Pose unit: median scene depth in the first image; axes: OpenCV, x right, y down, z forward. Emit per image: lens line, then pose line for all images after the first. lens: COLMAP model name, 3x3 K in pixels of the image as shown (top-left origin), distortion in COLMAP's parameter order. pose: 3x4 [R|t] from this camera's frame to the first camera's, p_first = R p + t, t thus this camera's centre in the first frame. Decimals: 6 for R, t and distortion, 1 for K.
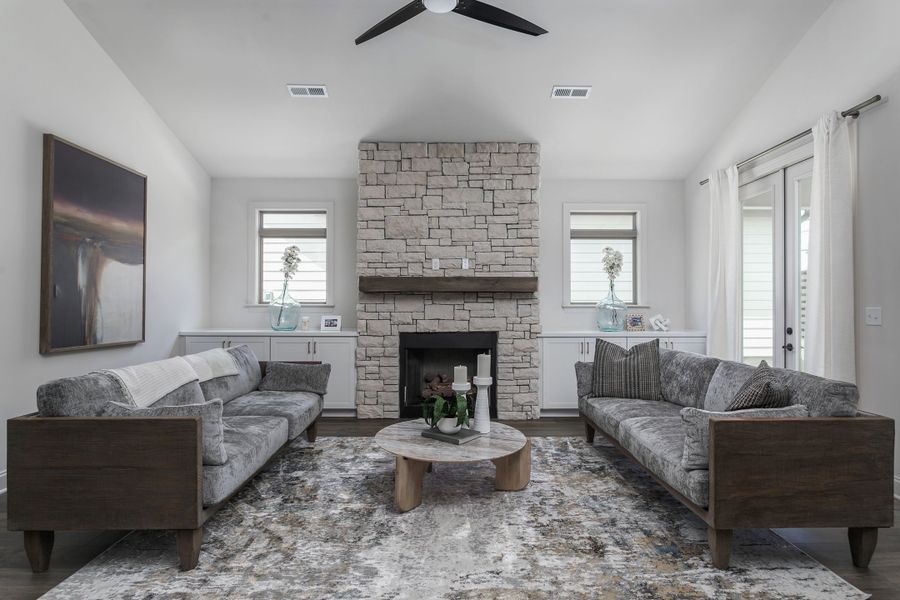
lens RADIAL K [[498.8, 0, 449.4], [0, 498.8, 302.3], [0, 0, 1]] dist [-0.020033, 0.006630]
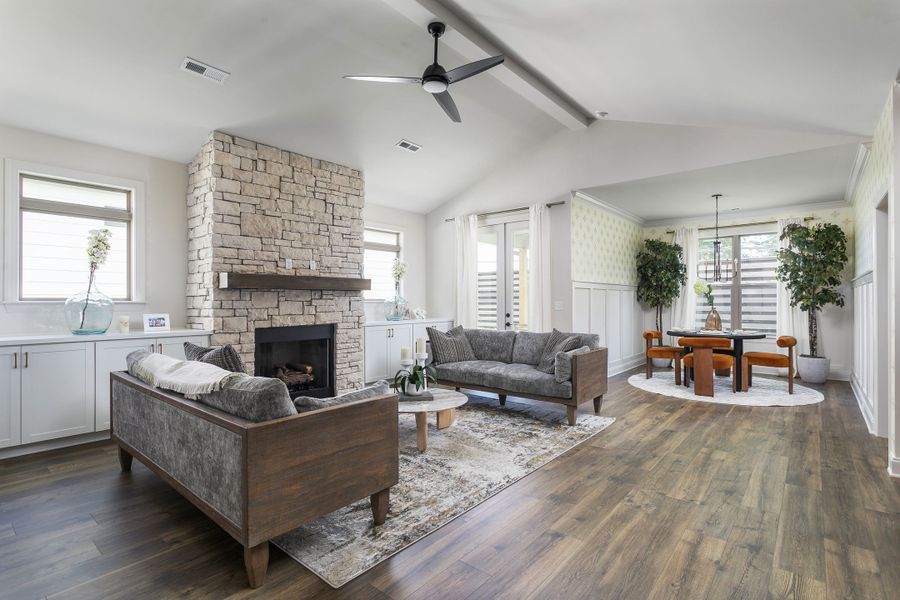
lens RADIAL K [[498.8, 0, 451.1], [0, 498.8, 299.0], [0, 0, 1]] dist [-0.020033, 0.006630]
pose [[0.597408, -0.000203, 0.801938, -0.689094], [-0.002061, 0.999996, 0.001789, -0.002680], [-0.801935, -0.002722, 0.597405, 0.071315]]
